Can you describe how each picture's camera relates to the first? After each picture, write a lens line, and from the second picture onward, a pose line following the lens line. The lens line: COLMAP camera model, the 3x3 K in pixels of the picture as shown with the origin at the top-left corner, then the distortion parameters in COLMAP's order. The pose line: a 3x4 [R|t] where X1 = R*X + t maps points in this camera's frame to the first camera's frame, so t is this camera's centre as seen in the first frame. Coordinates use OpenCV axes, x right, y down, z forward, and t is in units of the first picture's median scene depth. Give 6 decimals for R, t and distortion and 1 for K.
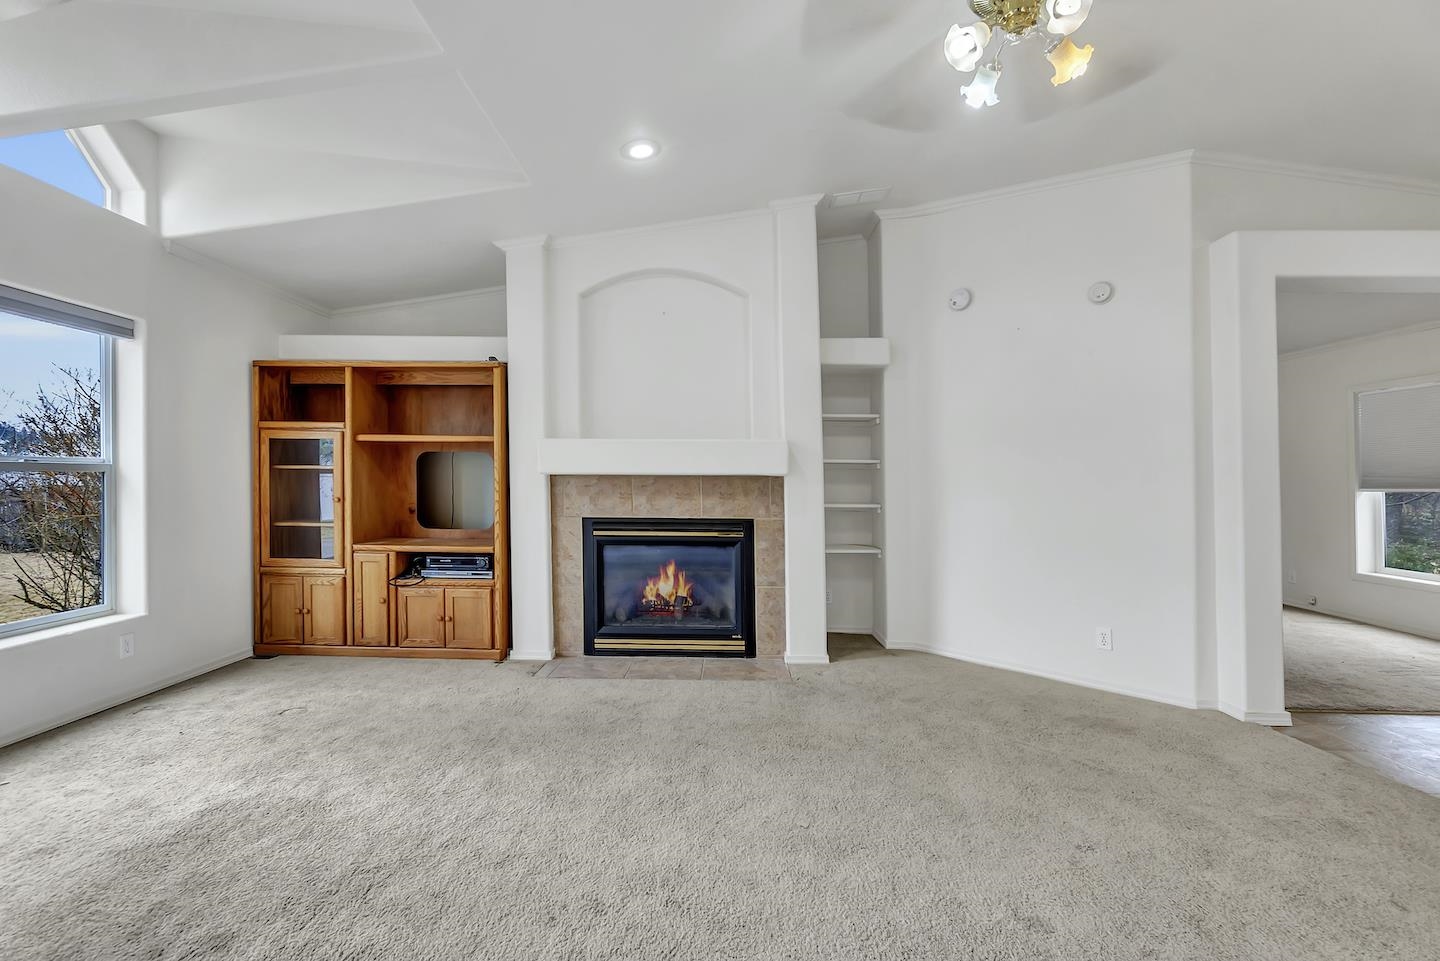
lens RADIAL K [[621.5, 0, 709.9], [0, 621.5, 480.9], [0, 0, 1]] dist [-0.002941, -0.000259]
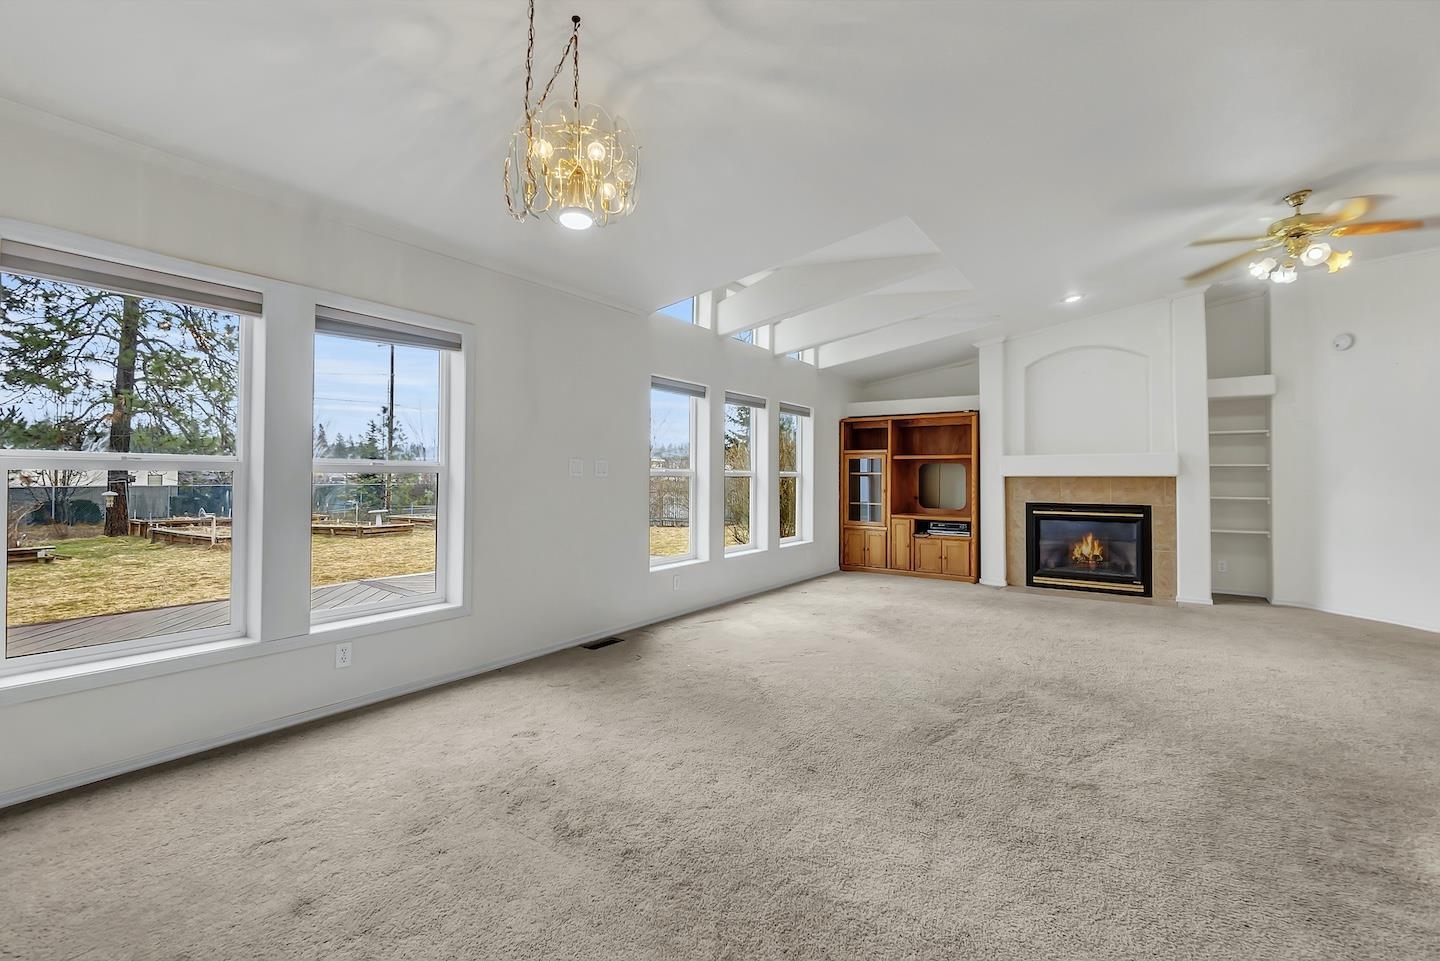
lens RADIAL K [[623.7, 0, 718.6], [0, 623.7, 486.4], [0, 0, 1]] dist [-0.004777, -0.000366]
pose [[0.831976, 0.002056, -0.554809, 0.035717], [0.003205, 0.999959, 0.008511, -0.000587], [0.554803, -0.008859, 0.831935, -0.849908]]
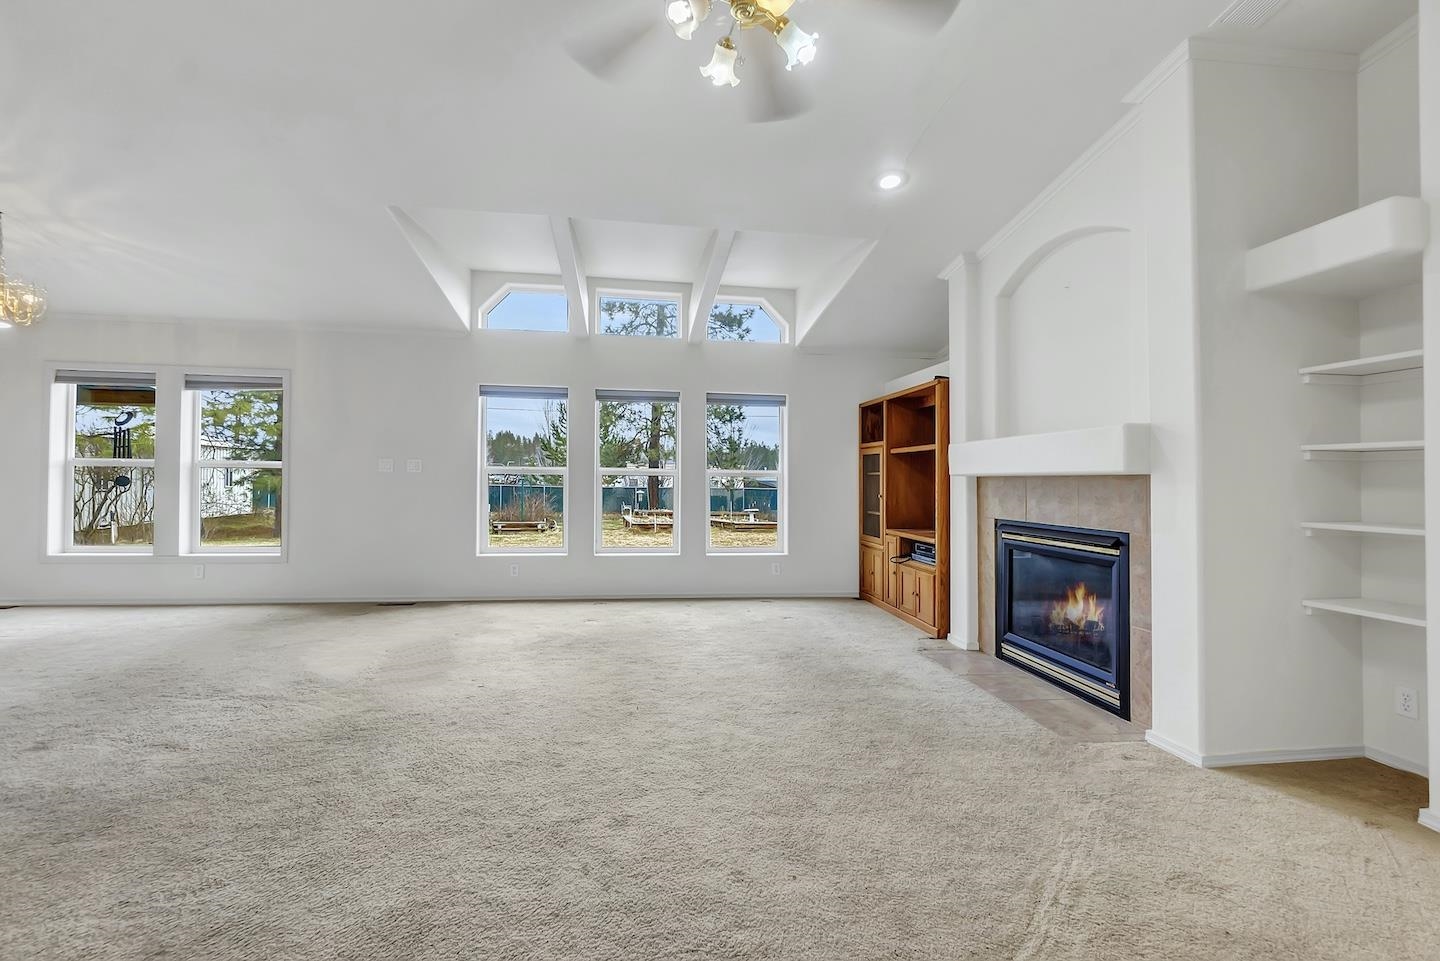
lens RADIAL K [[631.3, 0, 716.9], [0, 631.3, 481.1], [0, 0, 1]] dist [-0.003714, -0.000094]
pose [[0.161283, -0.006119, -0.986889, 0.742268], [-0.014607, 0.999856, -0.008587, 0.013509], [0.986800, 0.015800, 0.161171, 0.397616]]
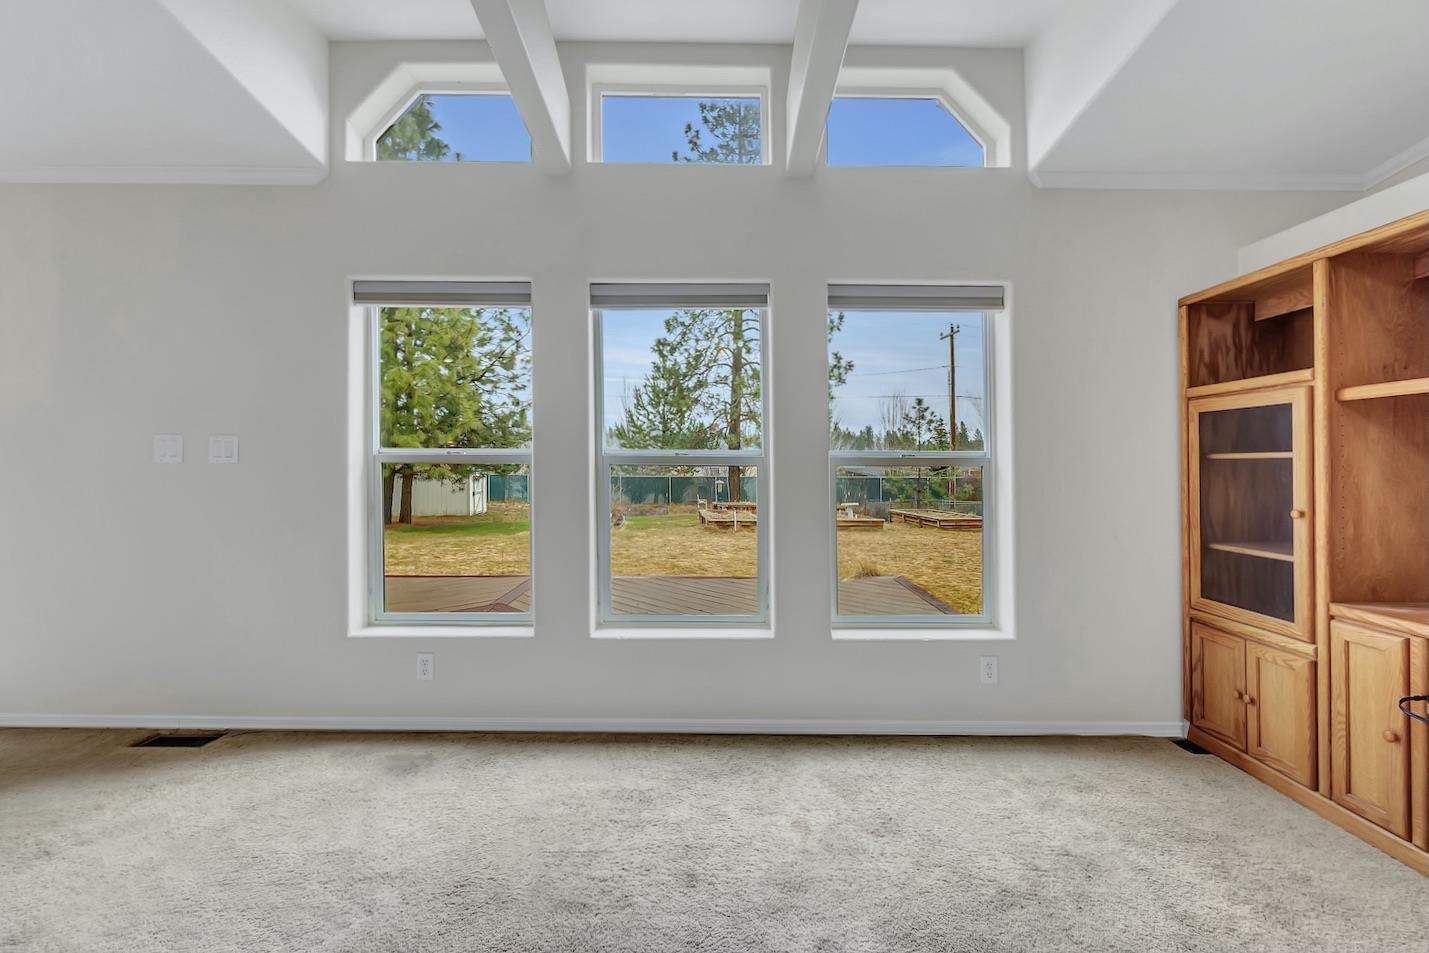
lens RADIAL K [[626.5, 0, 711.4], [0, 626.5, 477.1], [0, 0, 1]] dist [-0.003714, -0.000094]
pose [[0.022766, 0.005326, -0.999727, -0.069648], [-0.004117, 0.999978, 0.005234, -0.002549], [0.999732, 0.003996, 0.022787, 0.472711]]
